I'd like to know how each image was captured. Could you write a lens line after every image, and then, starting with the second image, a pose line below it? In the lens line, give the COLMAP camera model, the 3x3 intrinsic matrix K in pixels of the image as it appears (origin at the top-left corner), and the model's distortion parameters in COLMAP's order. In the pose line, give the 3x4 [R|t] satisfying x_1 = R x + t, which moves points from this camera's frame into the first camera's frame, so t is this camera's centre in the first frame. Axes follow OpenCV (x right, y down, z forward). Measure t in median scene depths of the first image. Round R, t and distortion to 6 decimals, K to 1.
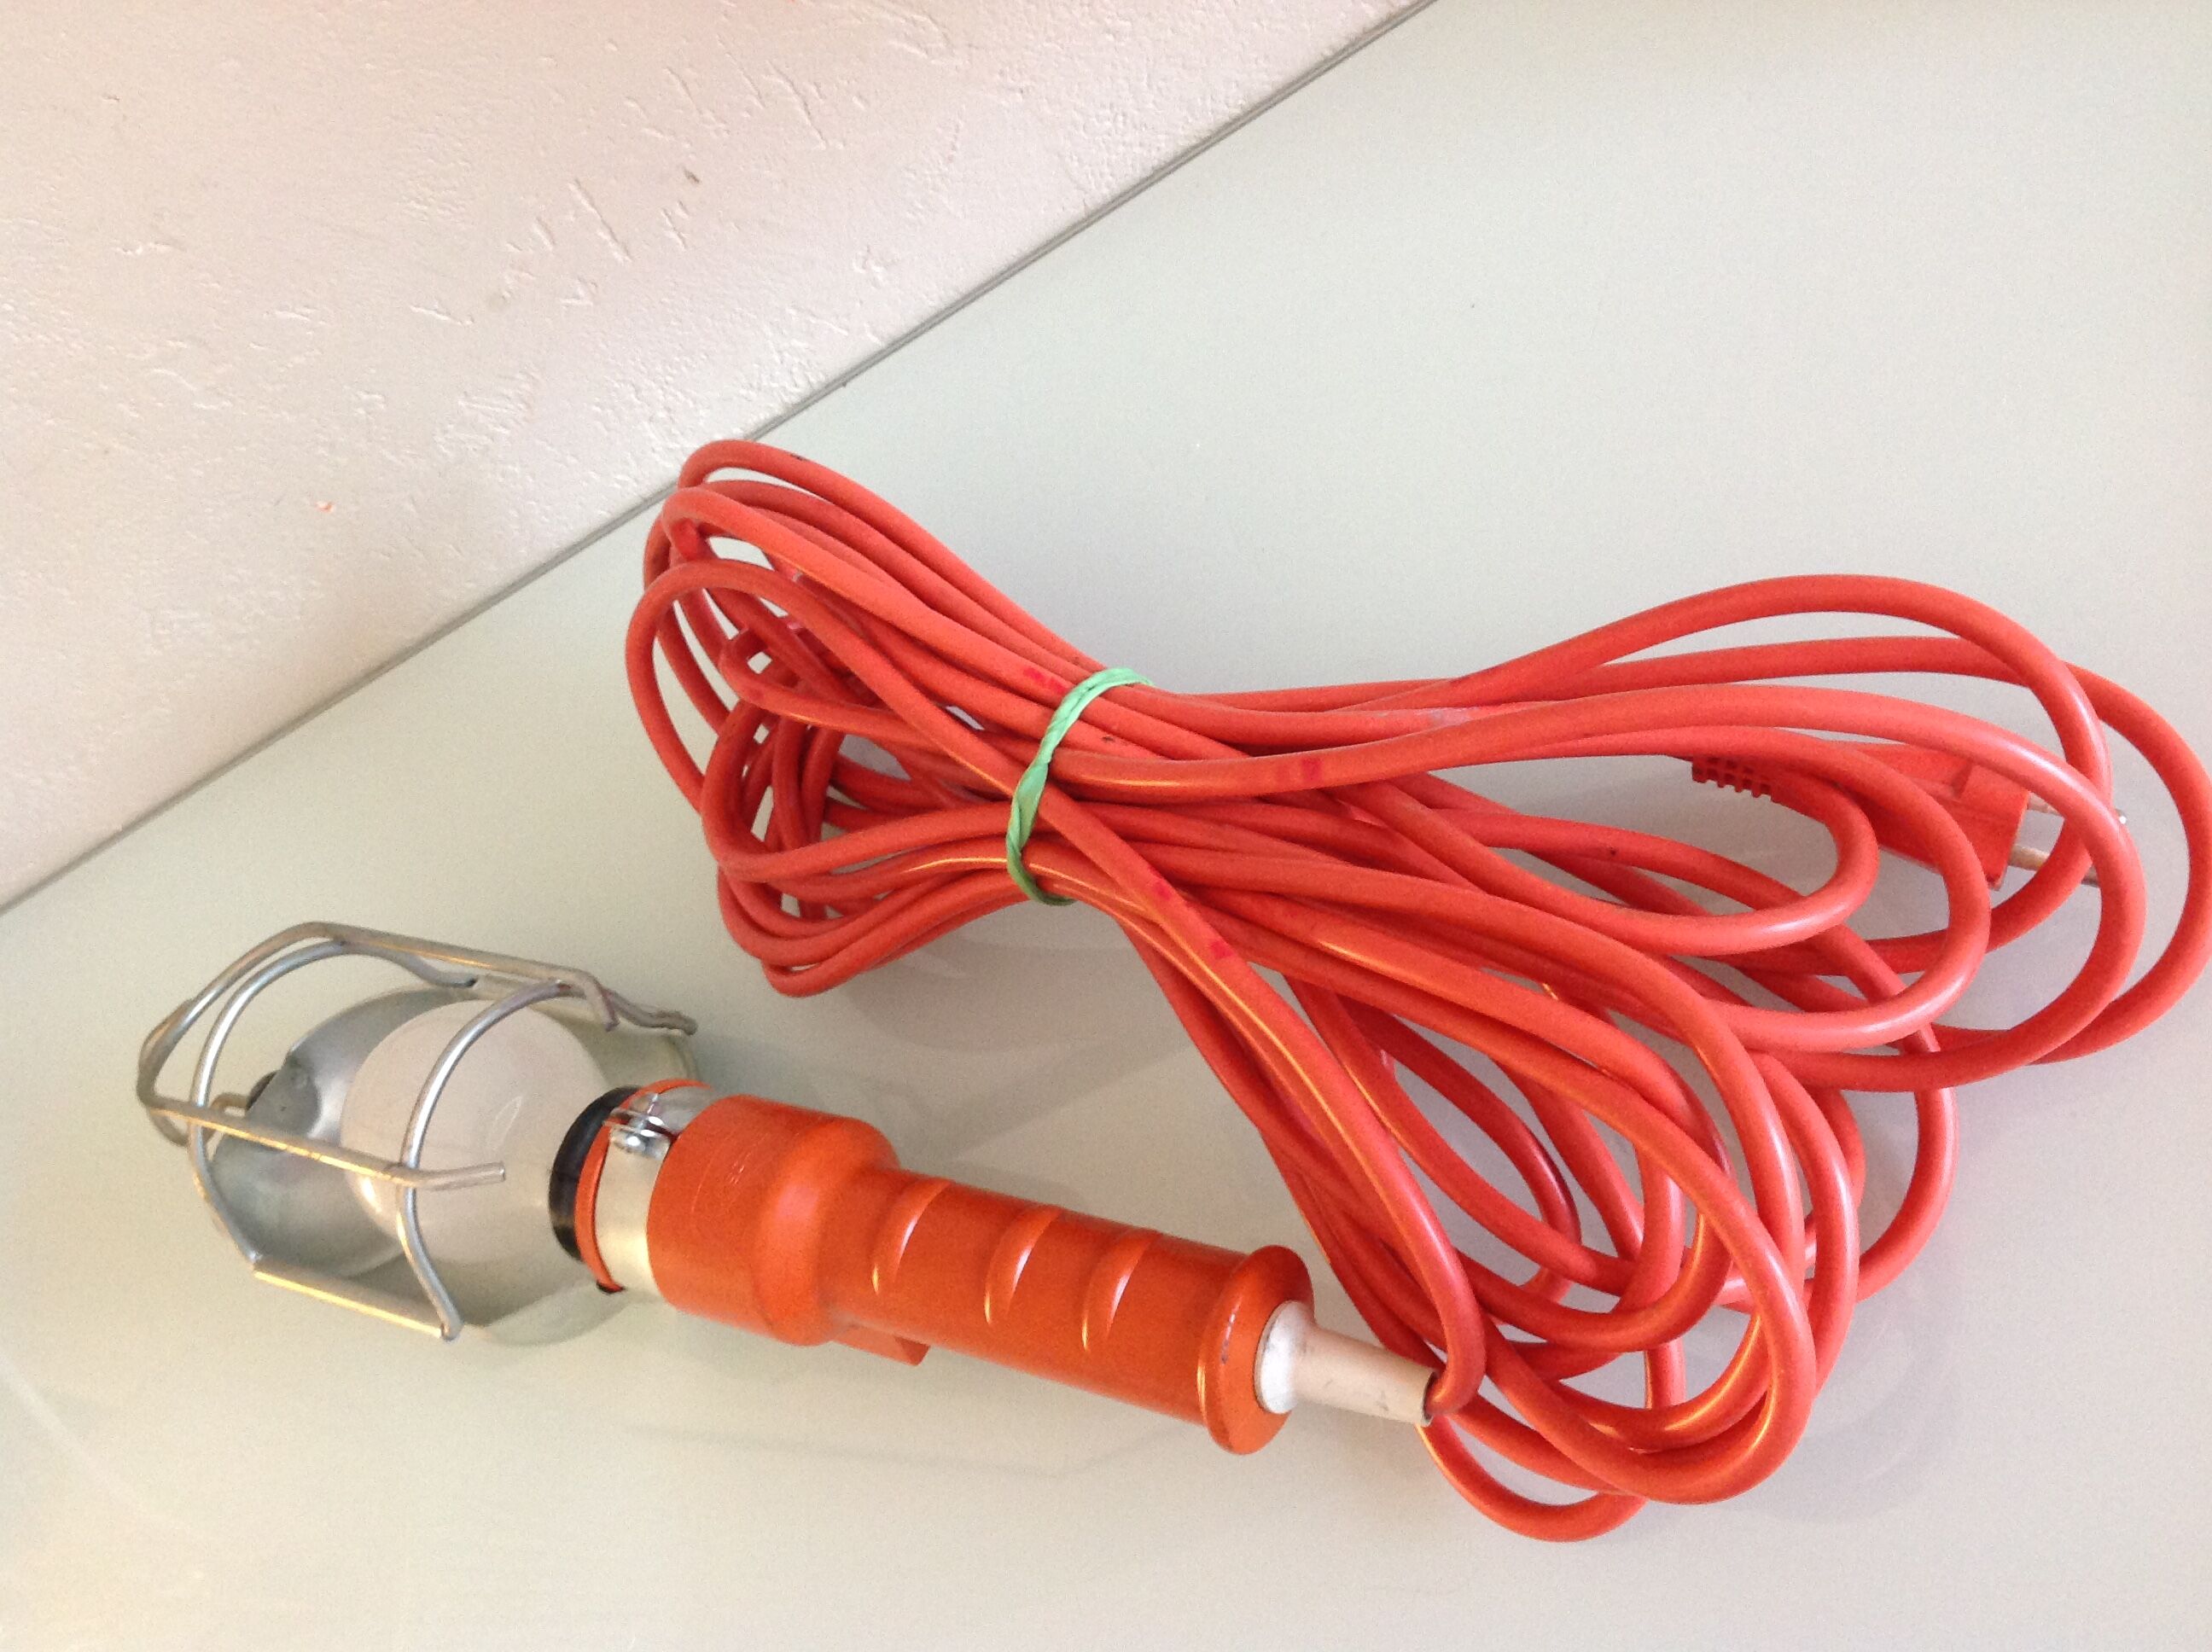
lens RADIAL K [[2188.7, 0, 1159.1], [0, 2188.7, 830.8], [0, 0, 1]] dist [0.139953, -0.340559]
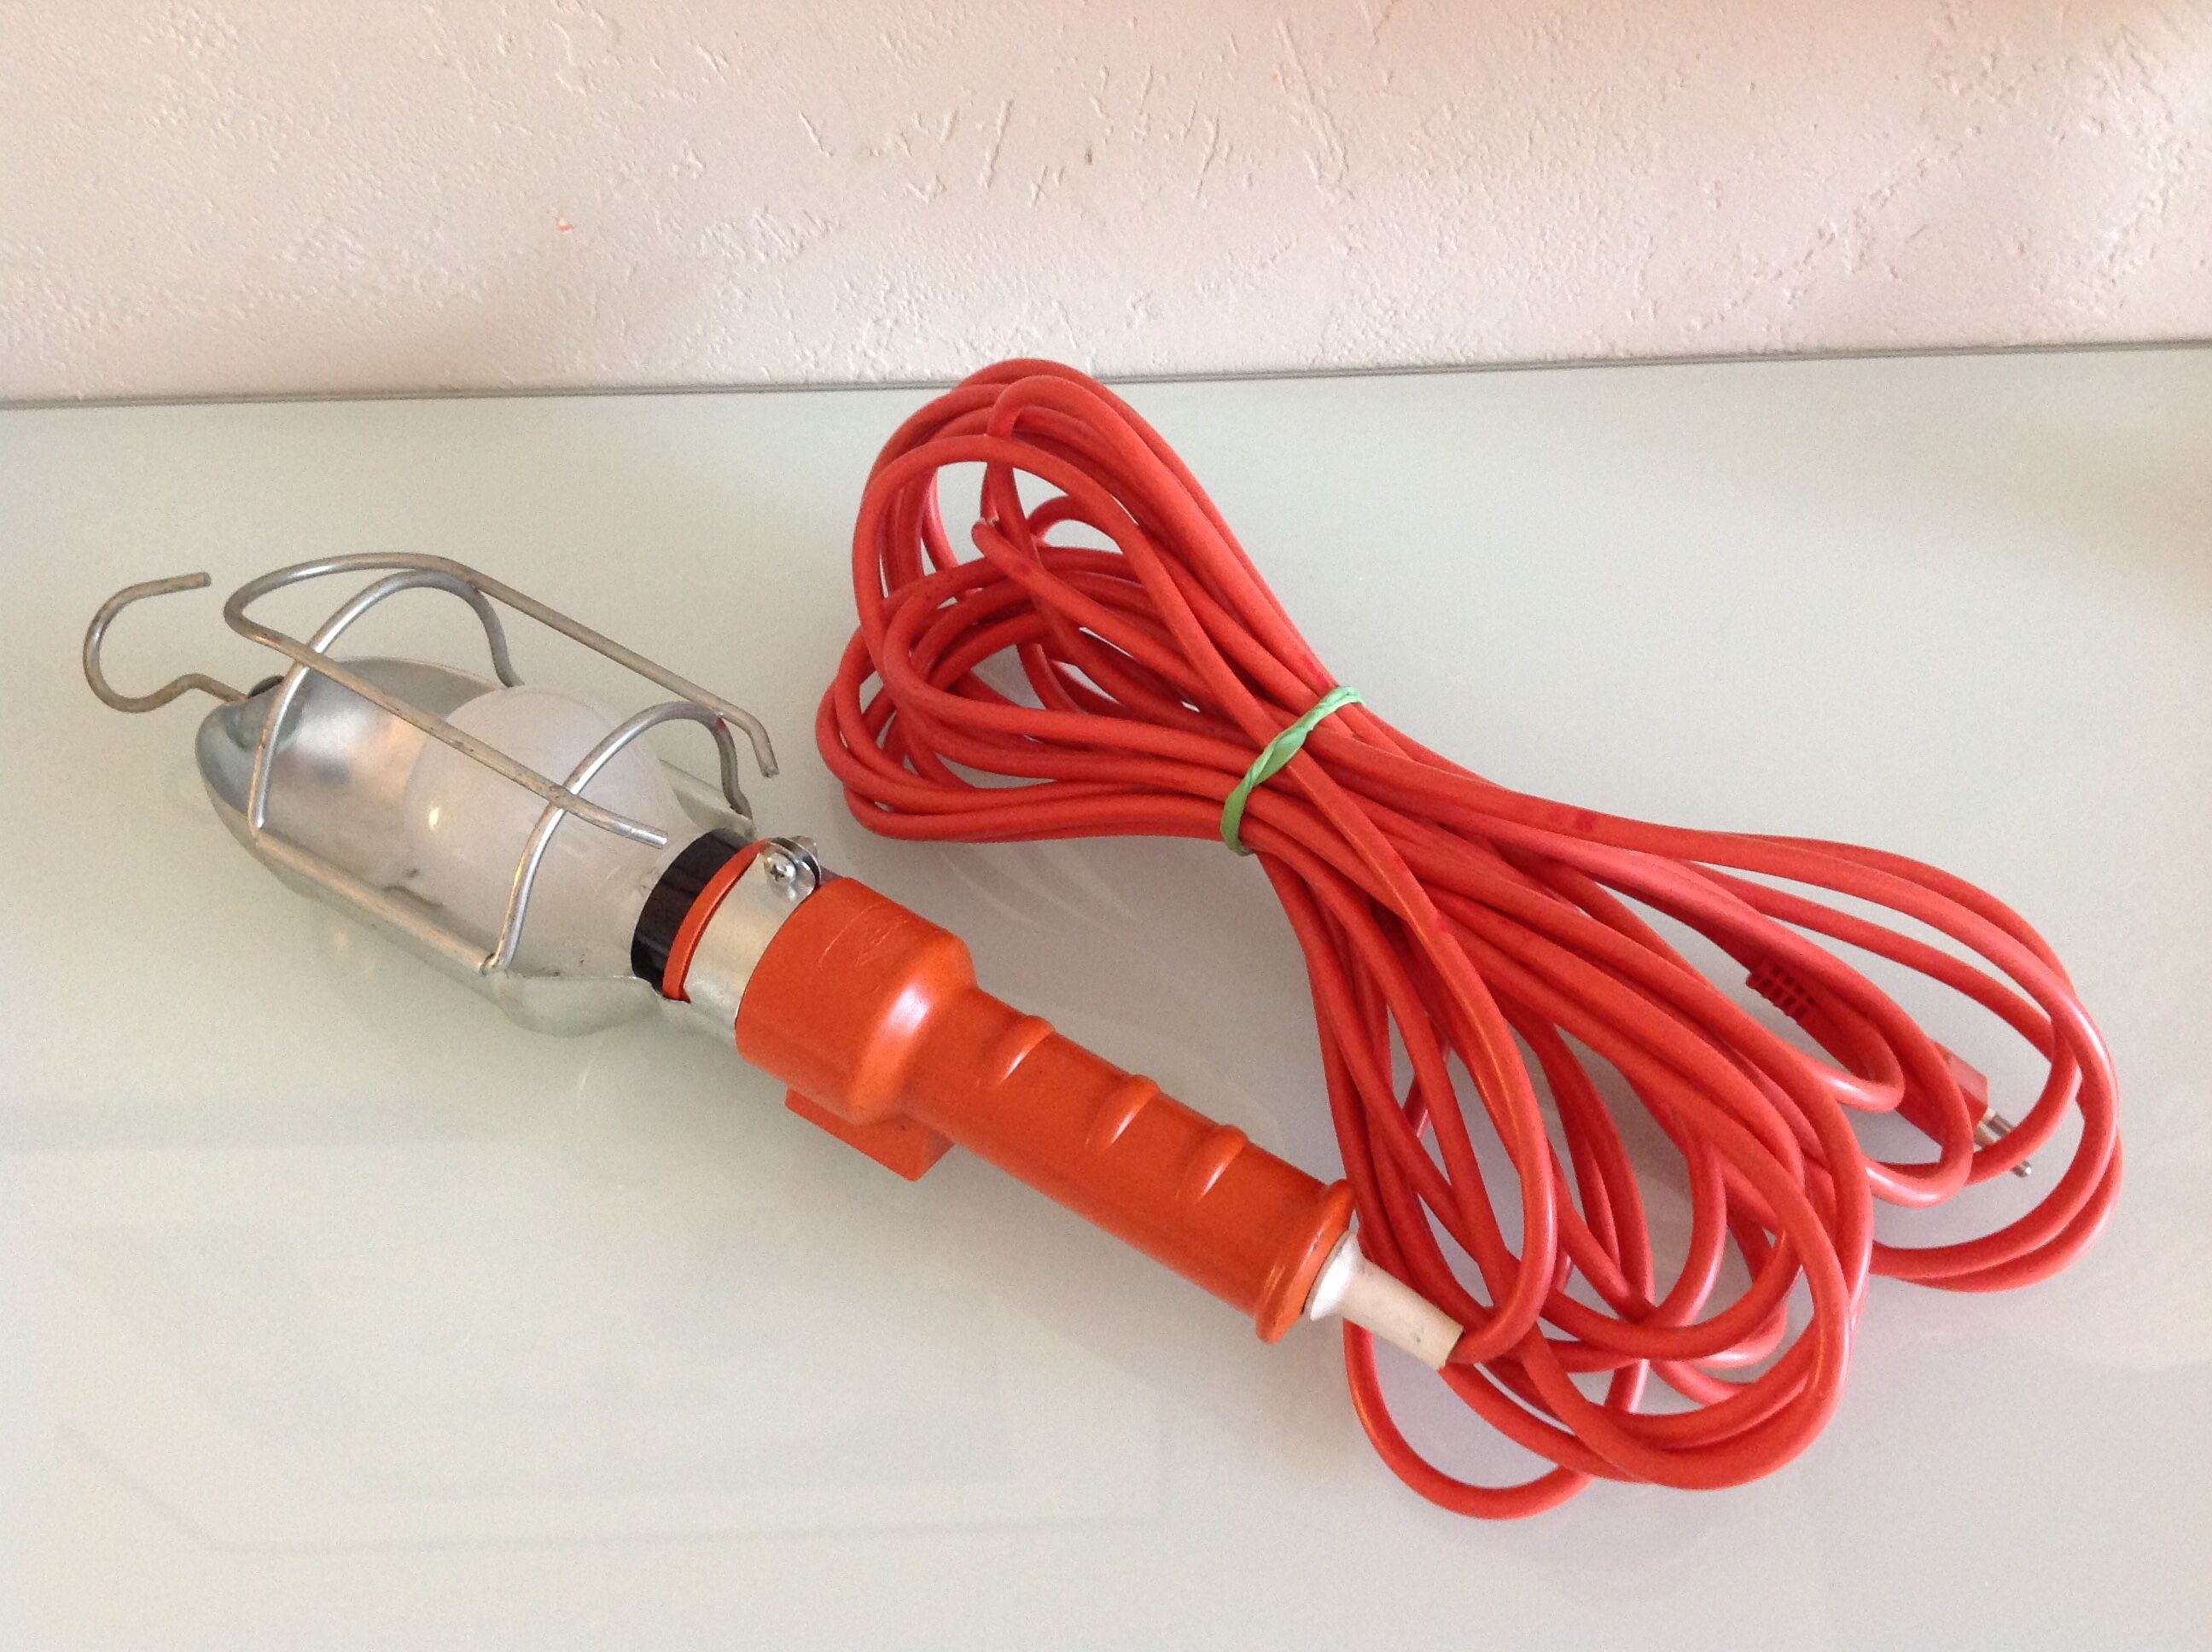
lens RADIAL K [[2188.7, 0, 1159.1], [0, 2188.7, 830.8], [0, 0, 1]] dist [0.139953, -0.340559]
pose [[0.844501, 0.455672, 0.281391, -0.331799], [-0.401290, 0.886350, -0.230978, 0.248795], [-0.354661, 0.082141, 0.931380, -0.033264]]
